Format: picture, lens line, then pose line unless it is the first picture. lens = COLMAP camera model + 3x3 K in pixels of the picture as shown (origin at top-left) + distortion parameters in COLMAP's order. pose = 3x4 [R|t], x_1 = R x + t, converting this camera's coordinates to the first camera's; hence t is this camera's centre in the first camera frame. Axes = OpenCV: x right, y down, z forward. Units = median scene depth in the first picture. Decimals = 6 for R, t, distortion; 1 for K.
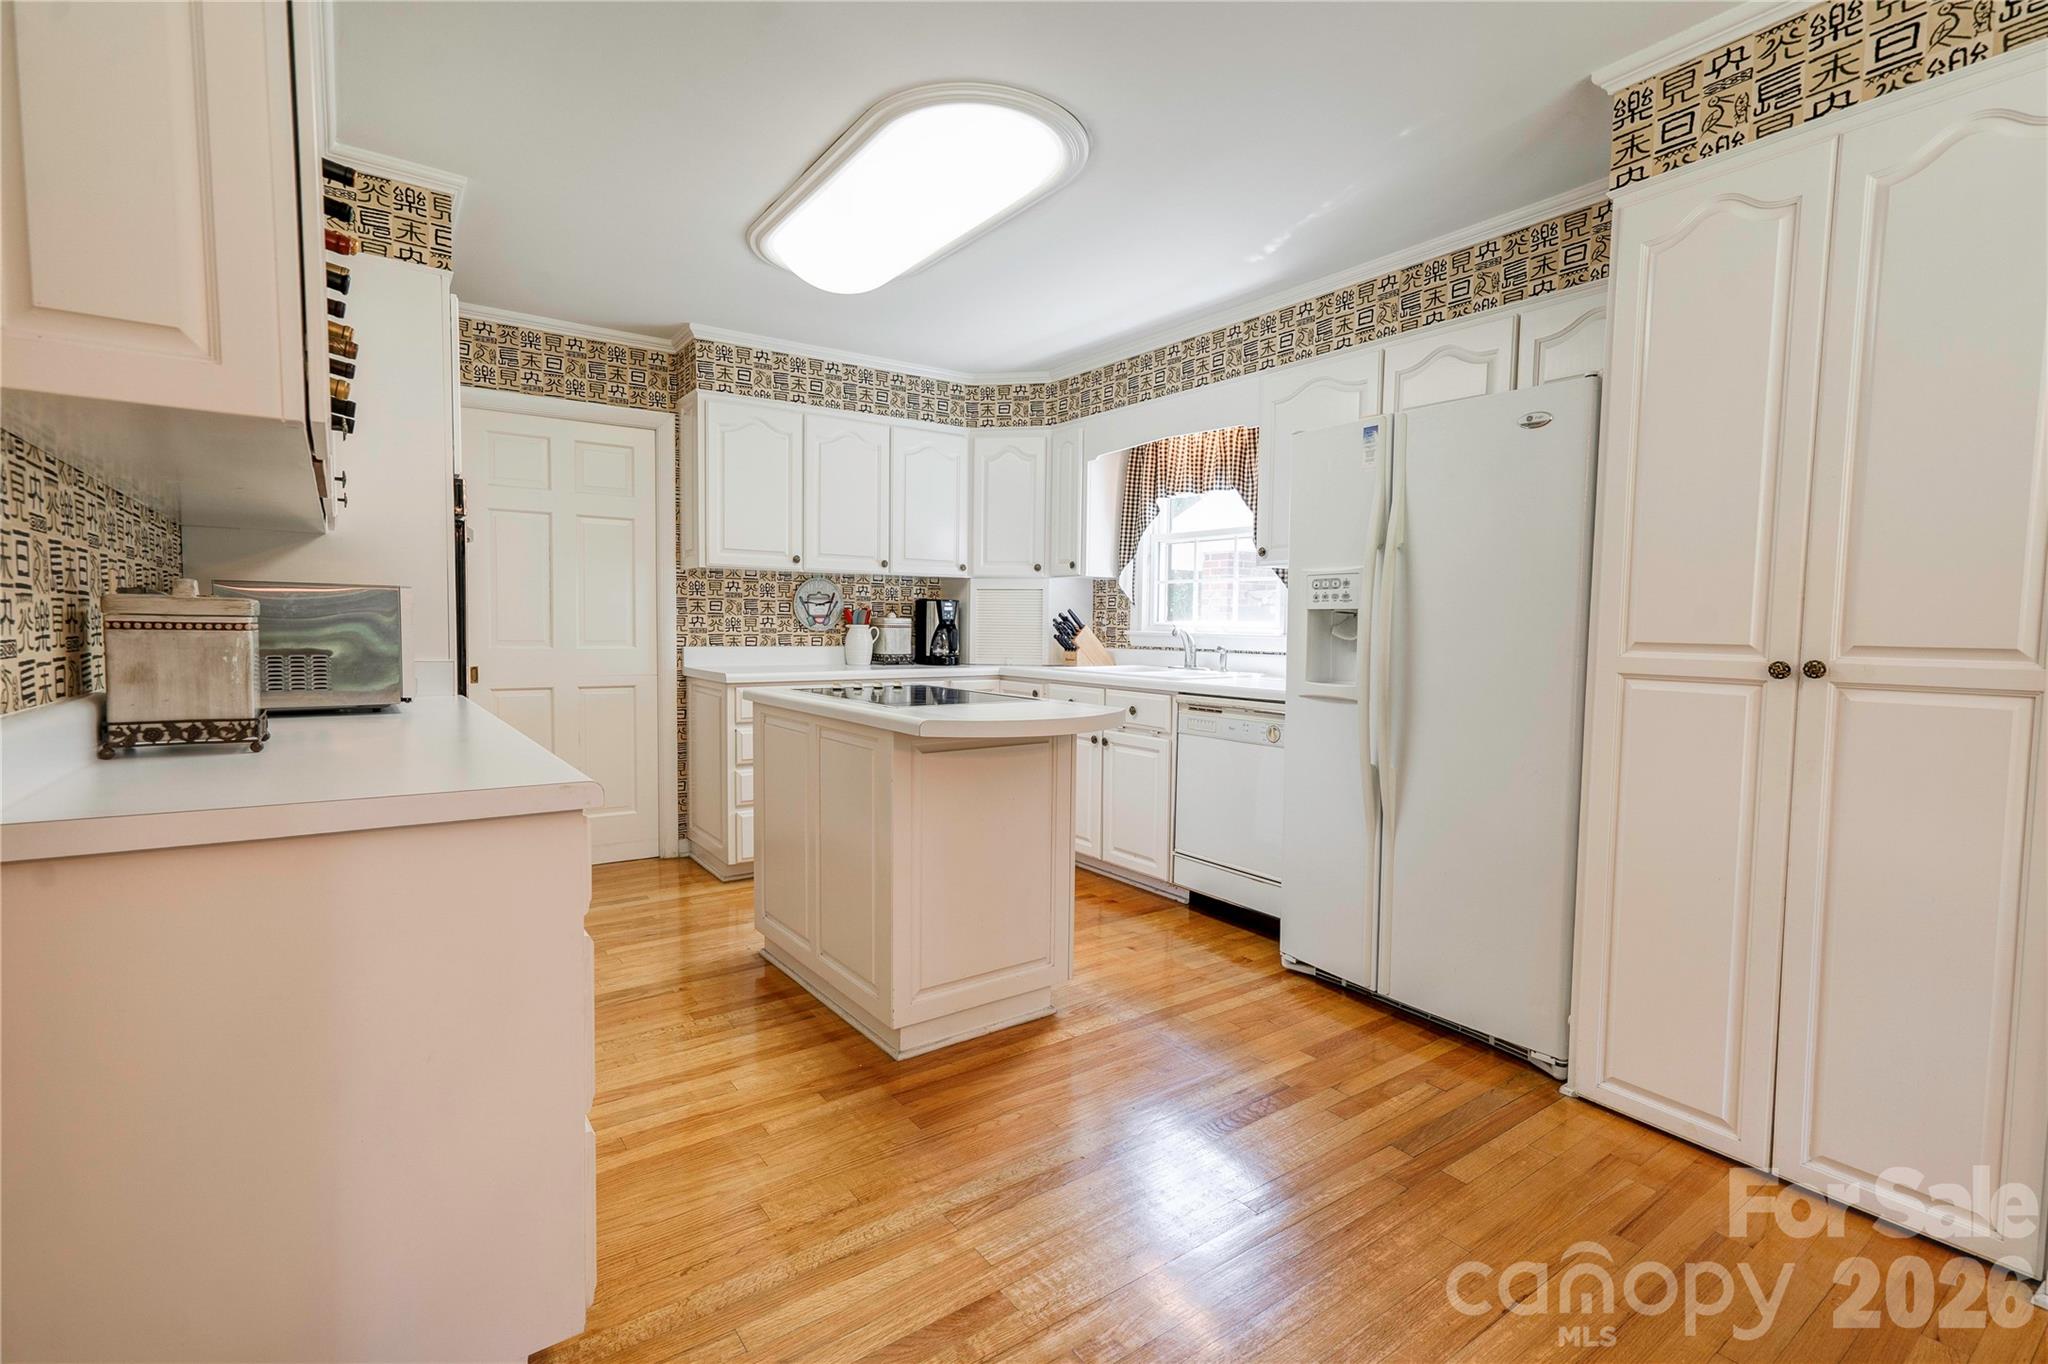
lens RADIAL K [[931.9, 0, 1013.6], [0, 931.9, 681.0], [0, 0, 1]] dist [-0.018025, 0.025456]
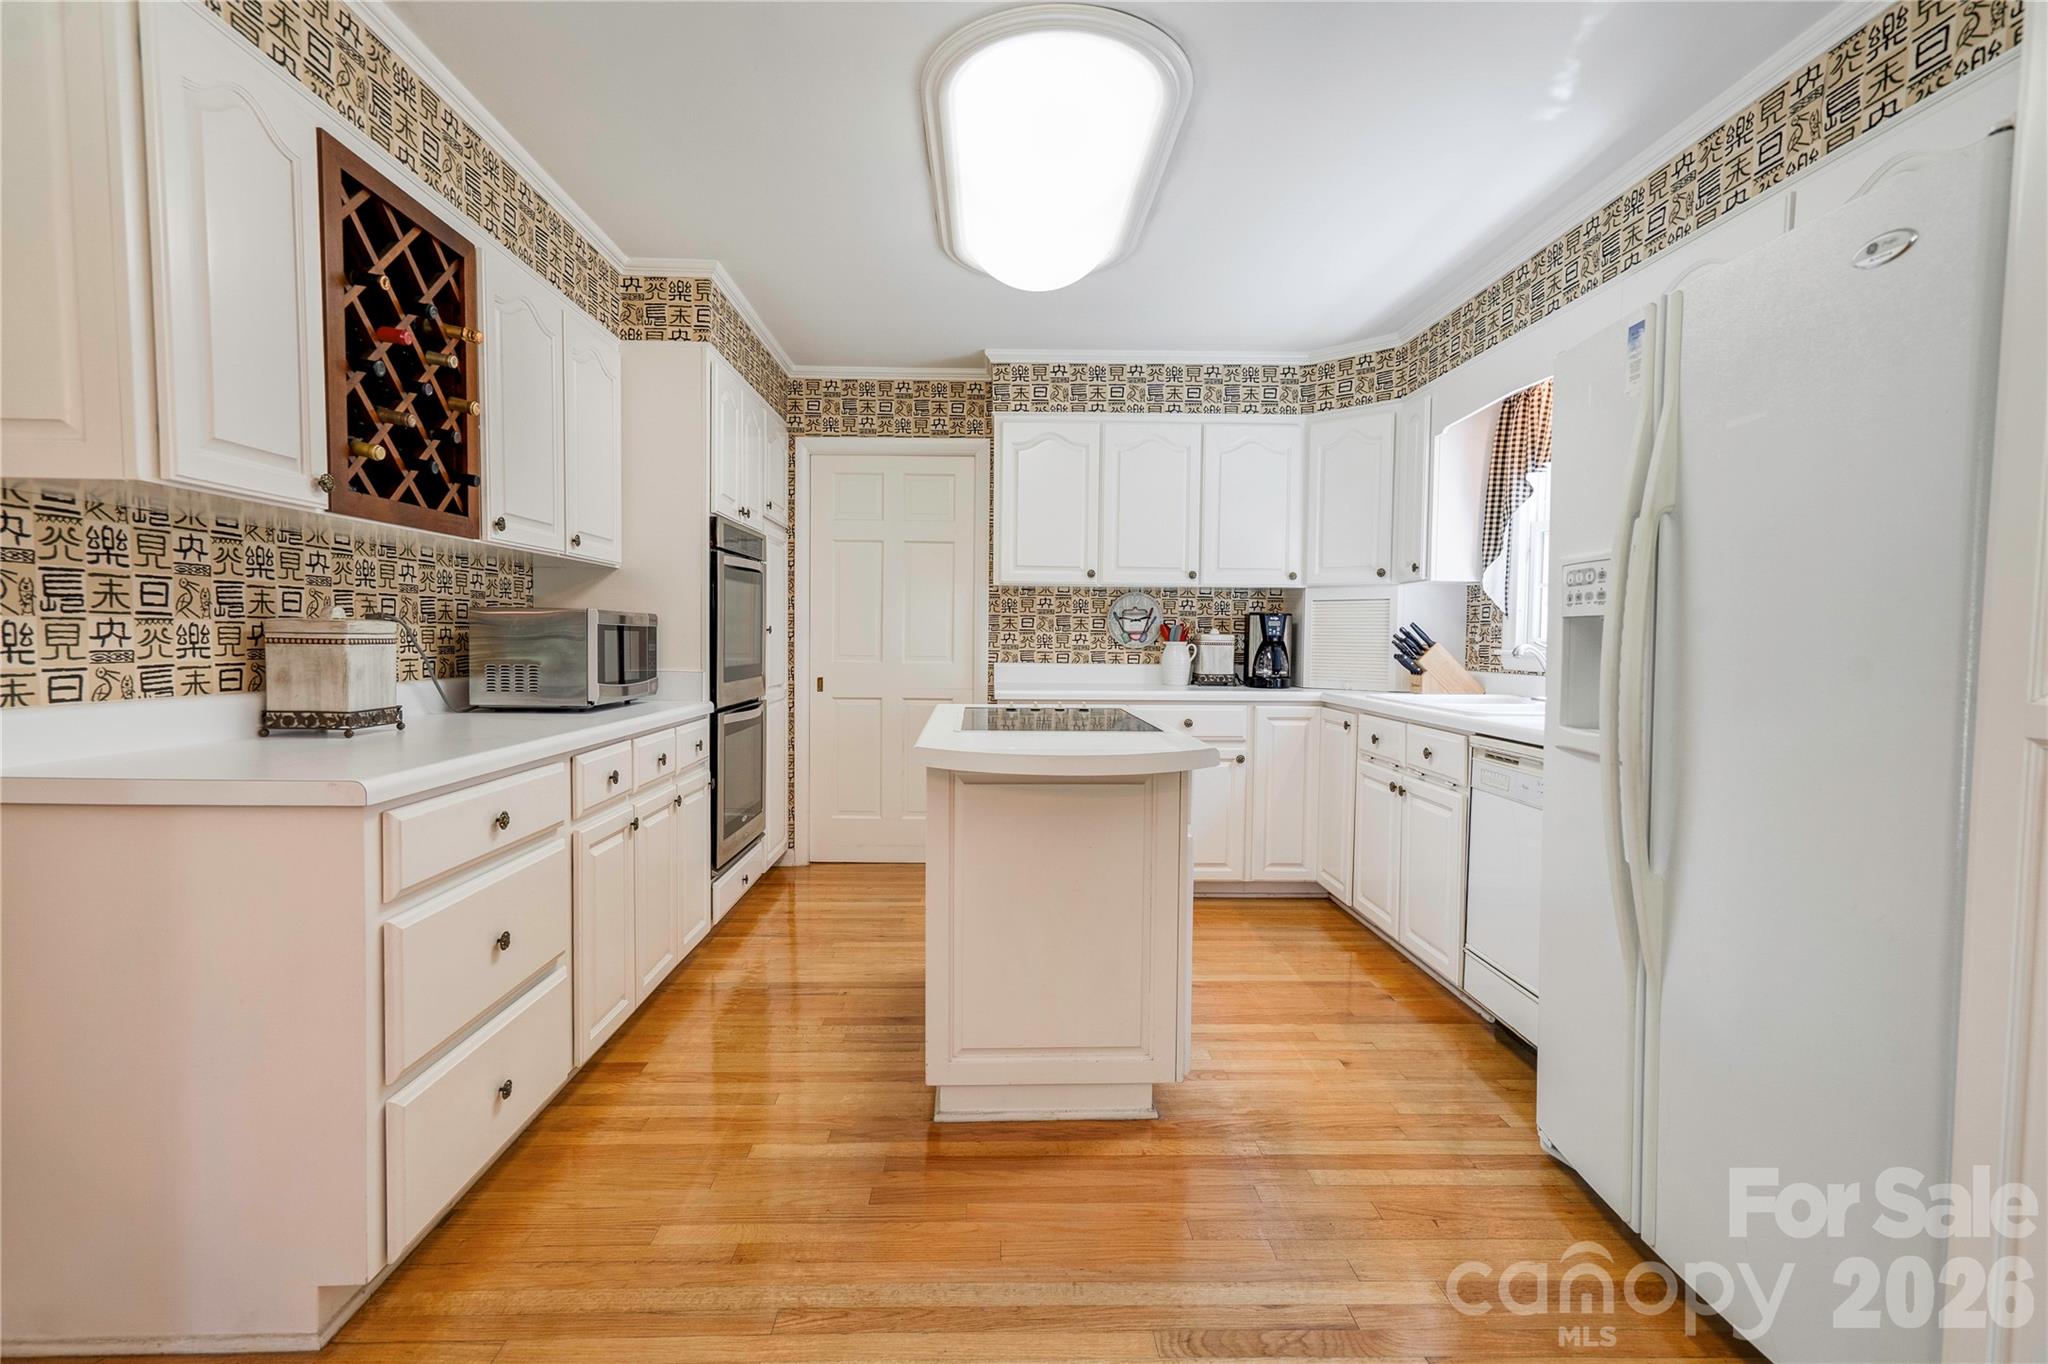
lens RADIAL K [[931.9, 0, 1013.6], [0, 931.9, 681.0], [0, 0, 1]] dist [-0.018025, 0.025456]
pose [[0.829926, 0.023438, -0.557381, 0.234073], [-0.034255, 0.999373, -0.008980, -0.007907], [0.556821, 0.026546, 0.830208, 0.151081]]
